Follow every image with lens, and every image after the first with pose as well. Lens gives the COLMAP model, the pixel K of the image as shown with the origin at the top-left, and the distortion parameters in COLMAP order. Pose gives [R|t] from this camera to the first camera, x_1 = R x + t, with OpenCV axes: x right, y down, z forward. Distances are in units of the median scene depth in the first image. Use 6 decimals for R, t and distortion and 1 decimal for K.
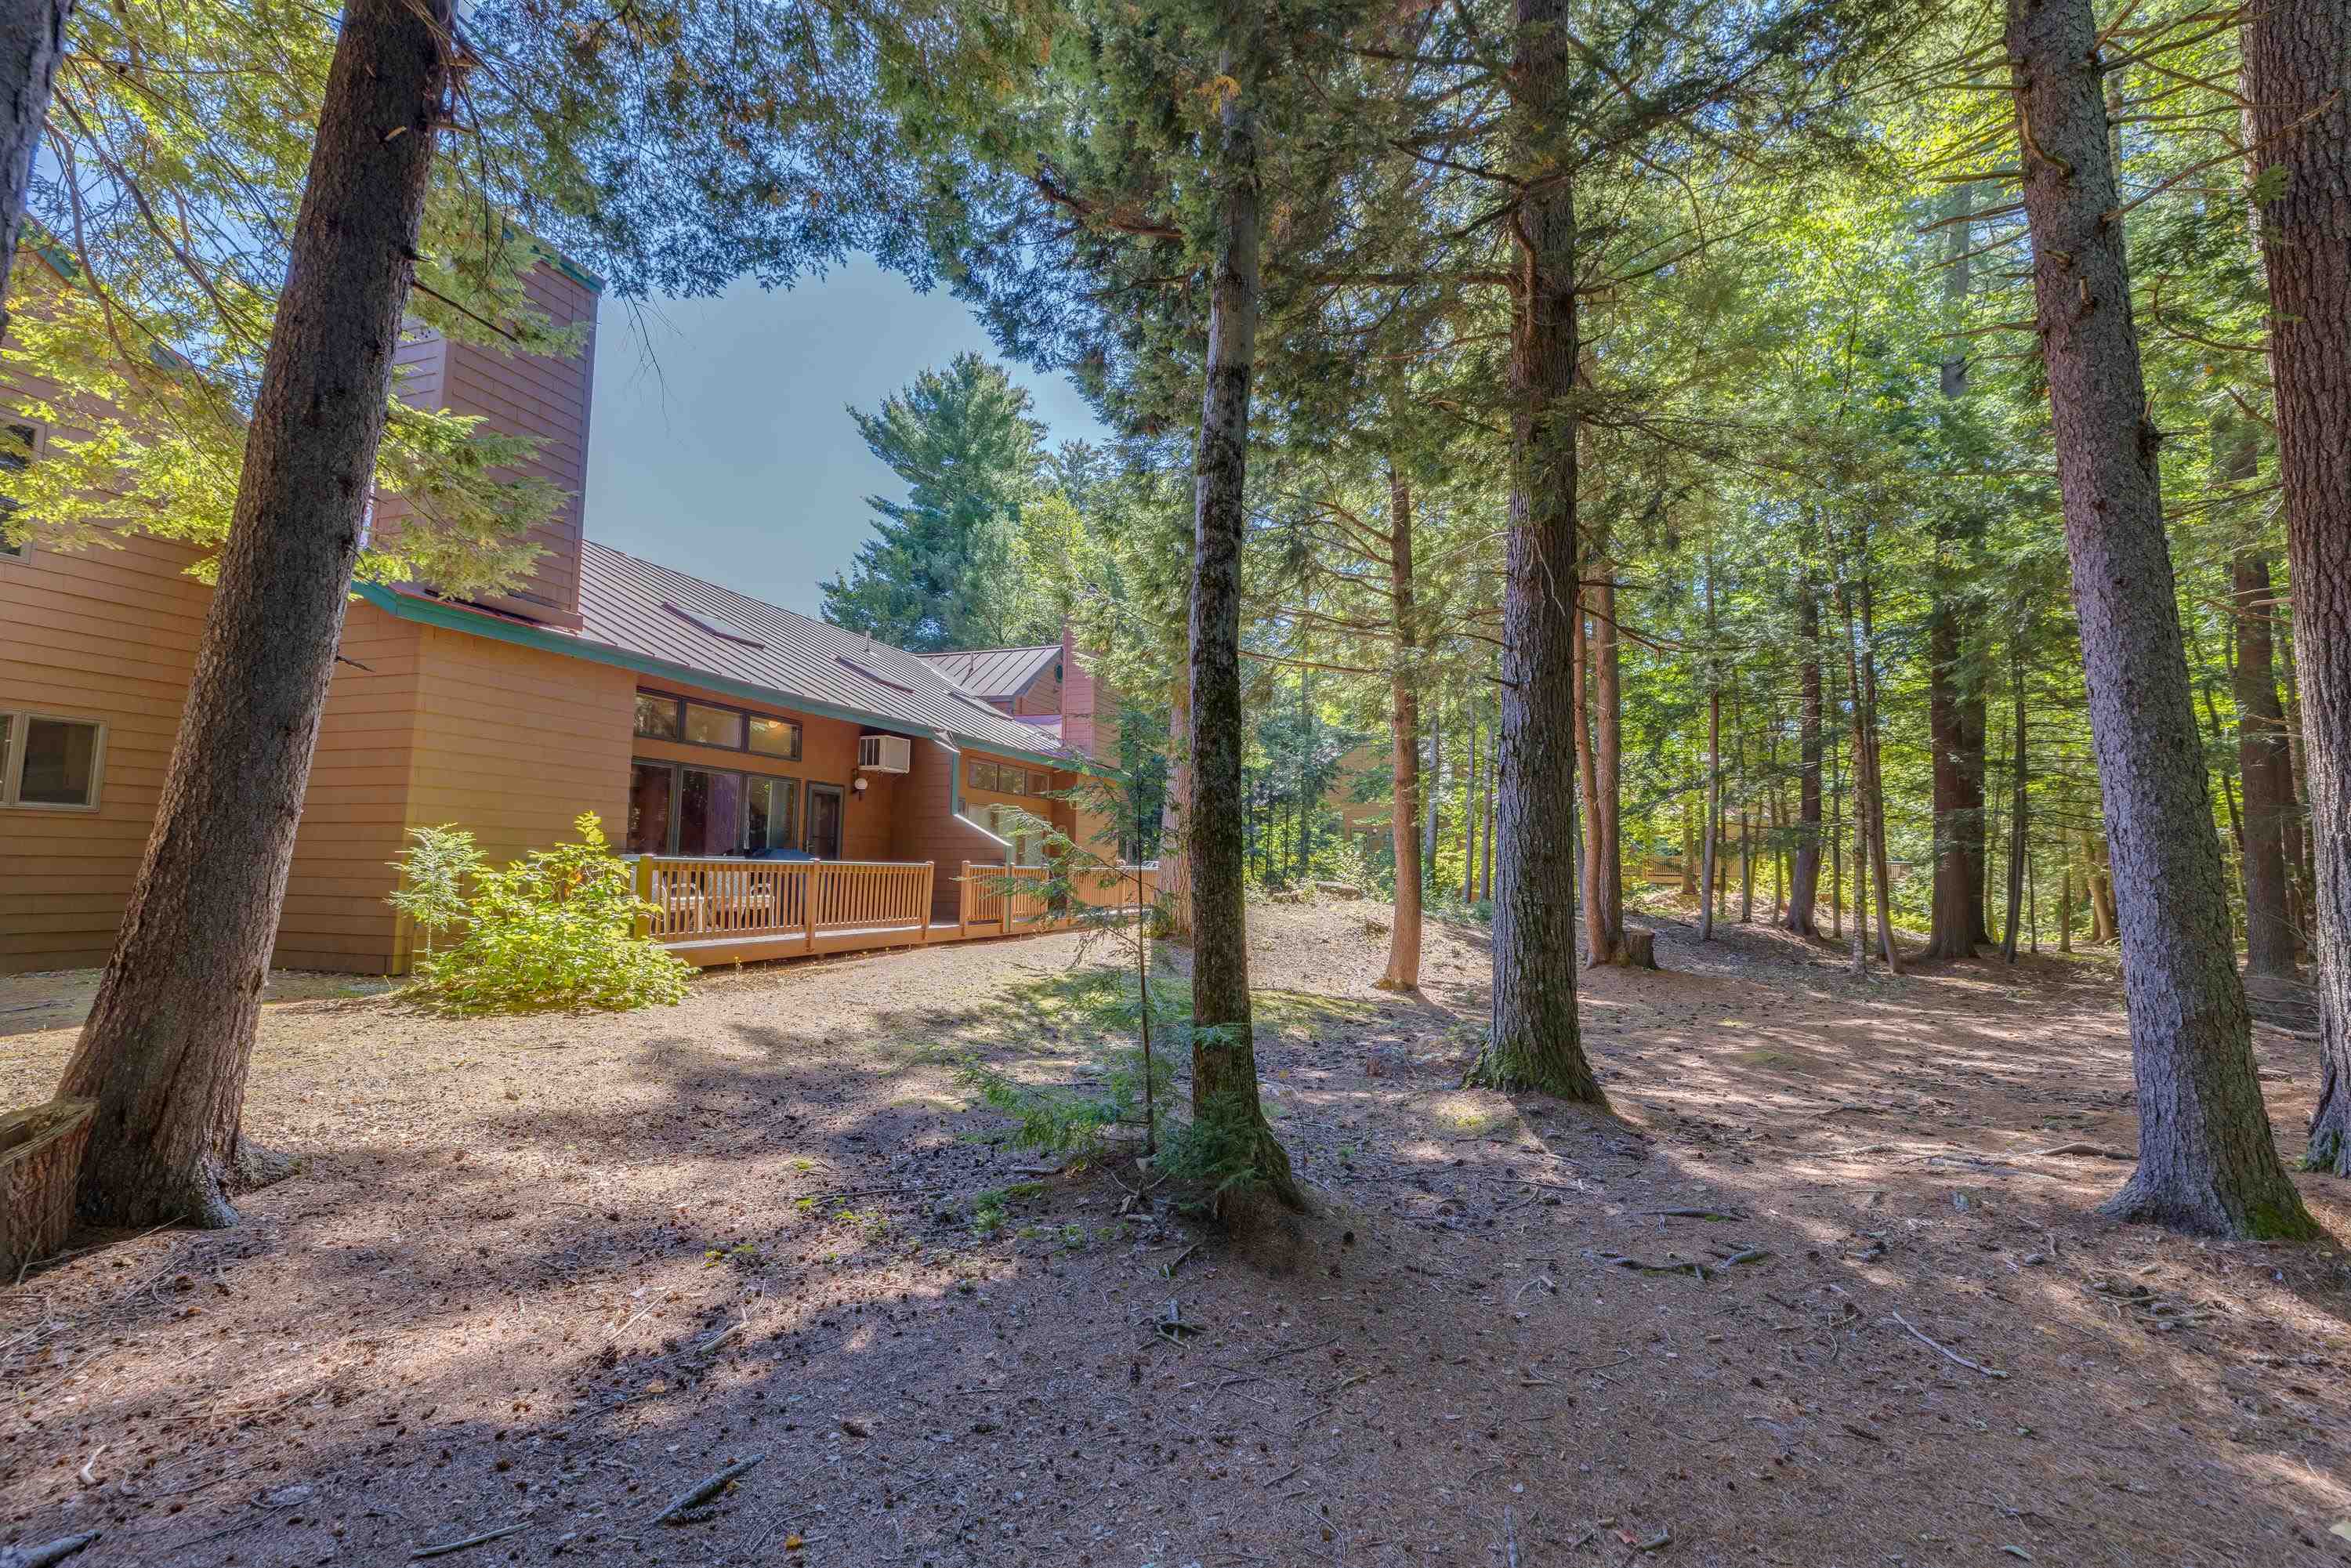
lens RADIAL K [[1036.5, 0, 1175.5], [0, 1036.5, 784.0], [0, 0, 1]] dist [-0.000181, 0.000459]
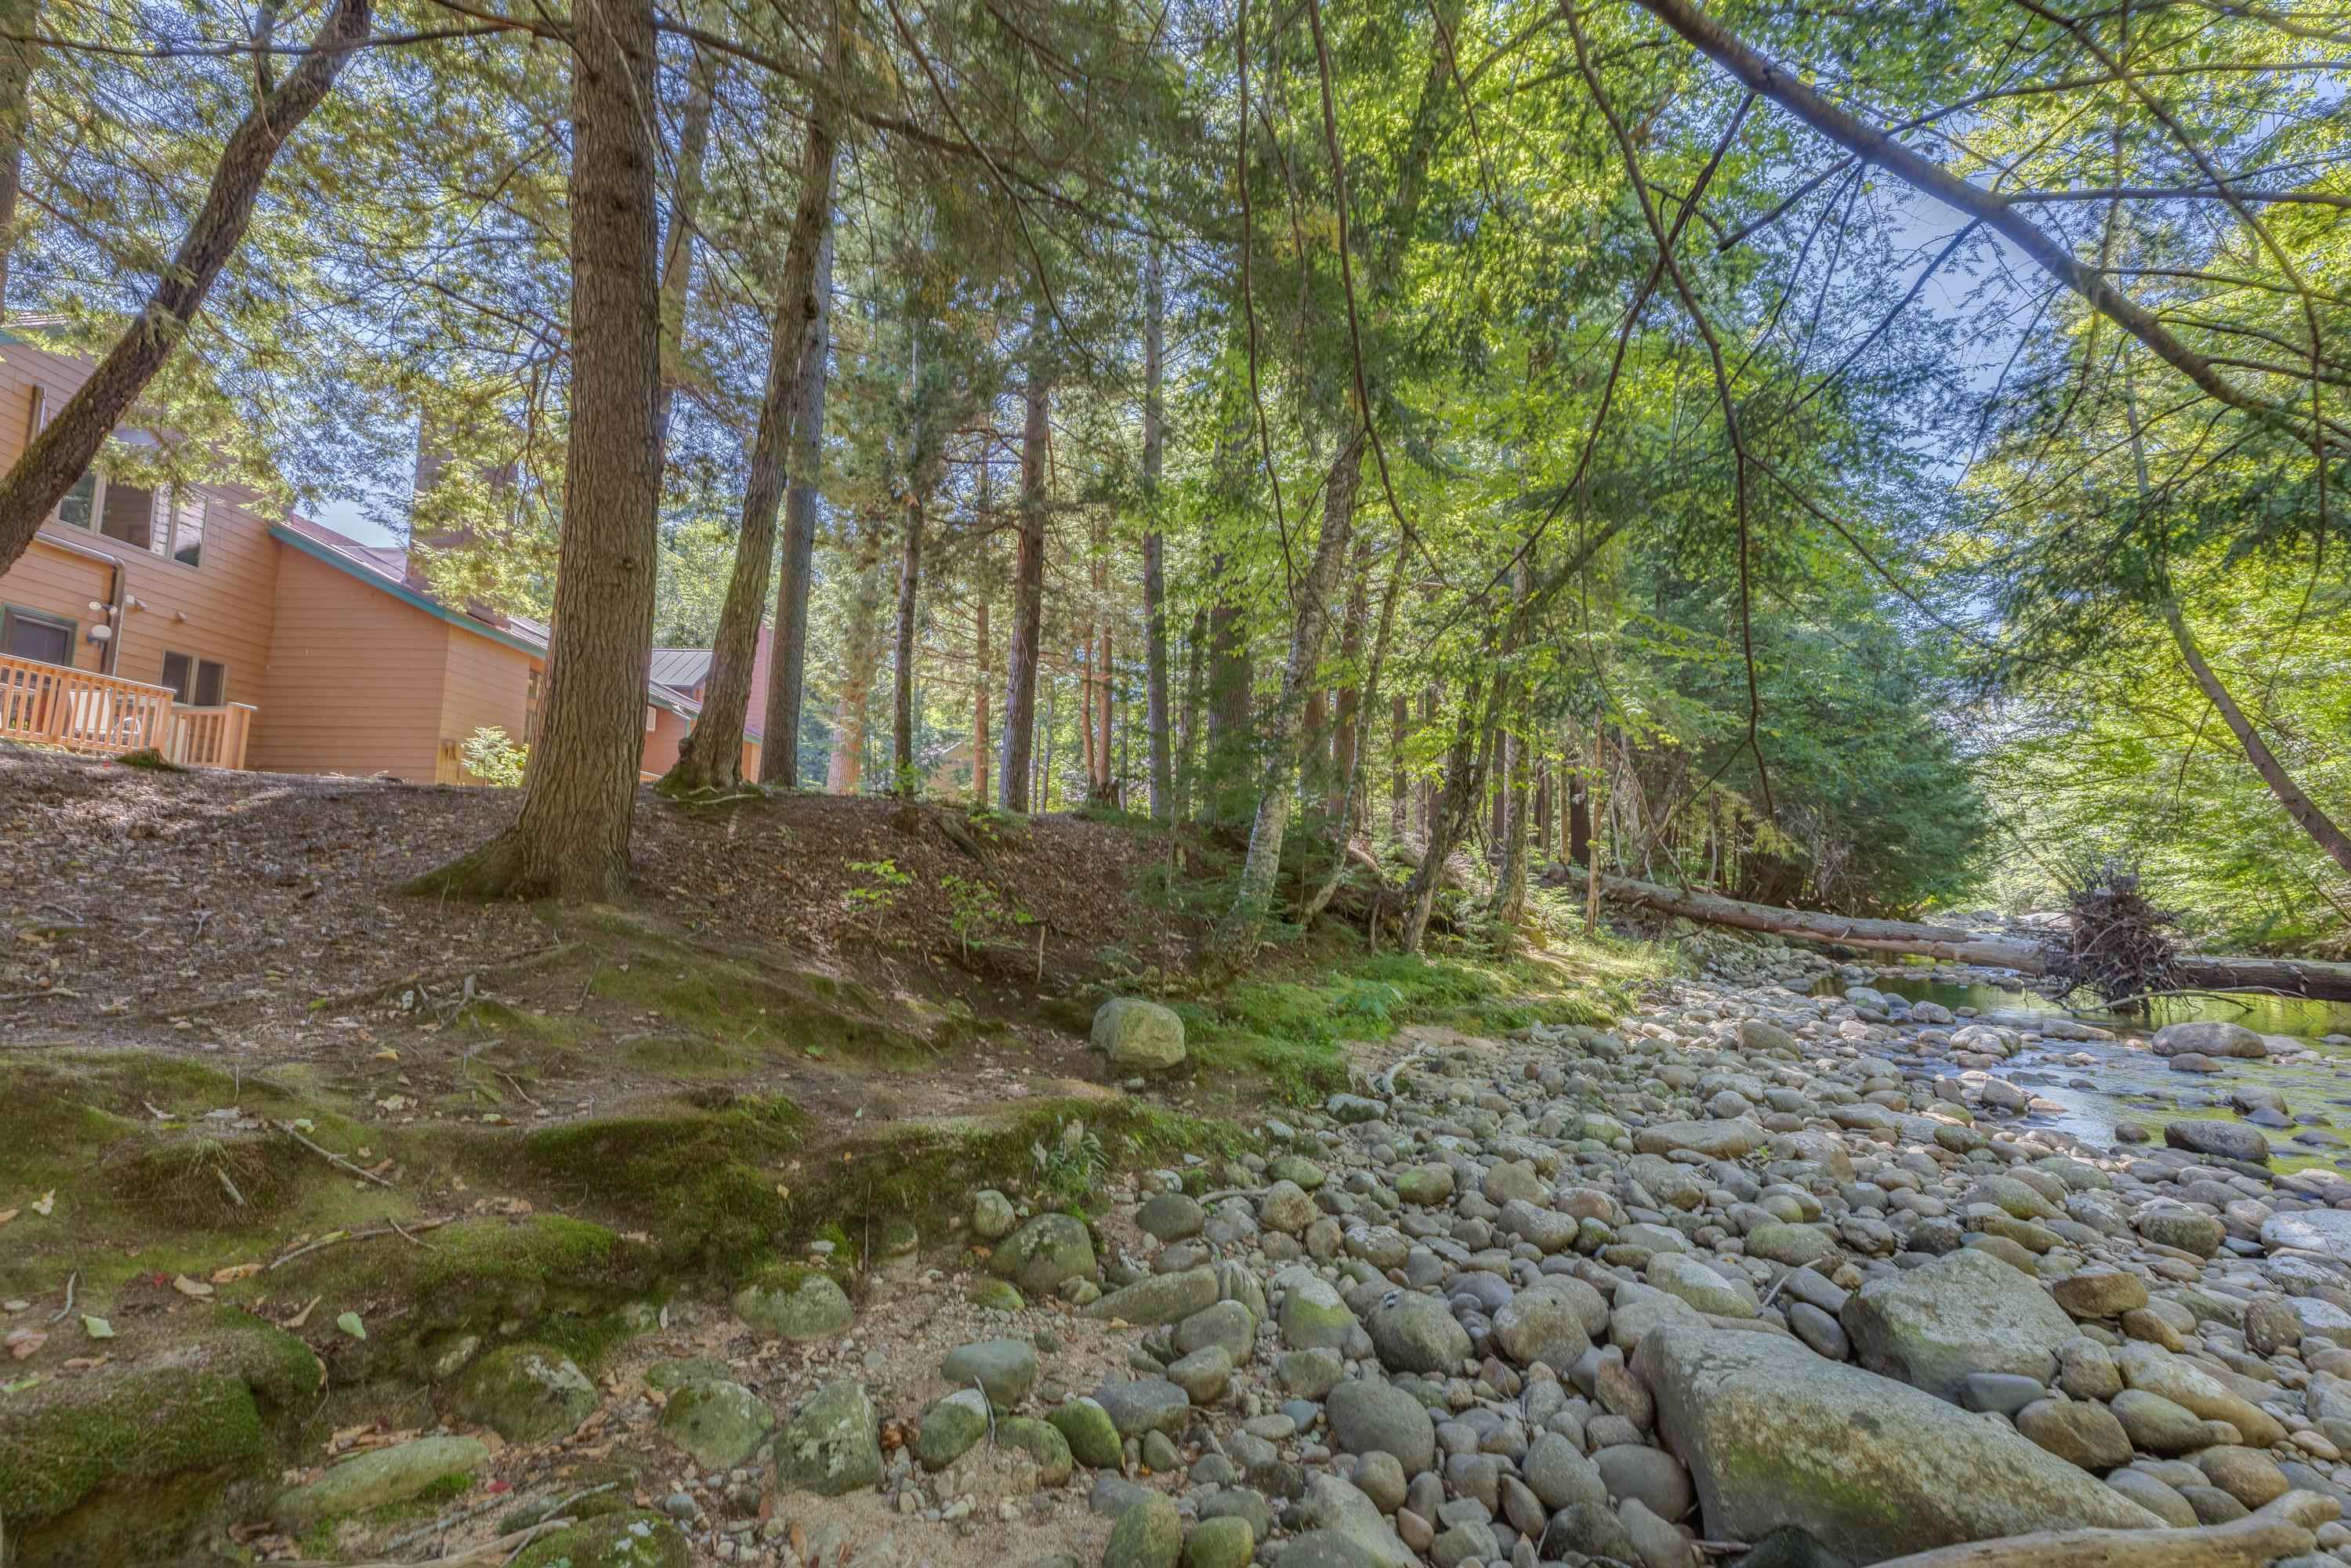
lens RADIAL K [[1036.5, 0, 1175.5], [0, 1036.5, 784.0], [0, 0, 1]] dist [-0.000181, 0.000459]
pose [[0.928988, 0.028236, 0.369032, -0.110713], [-0.021443, 0.999517, -0.022497, 0.086888], [-0.369489, 0.012986, 0.929145, -0.709155]]
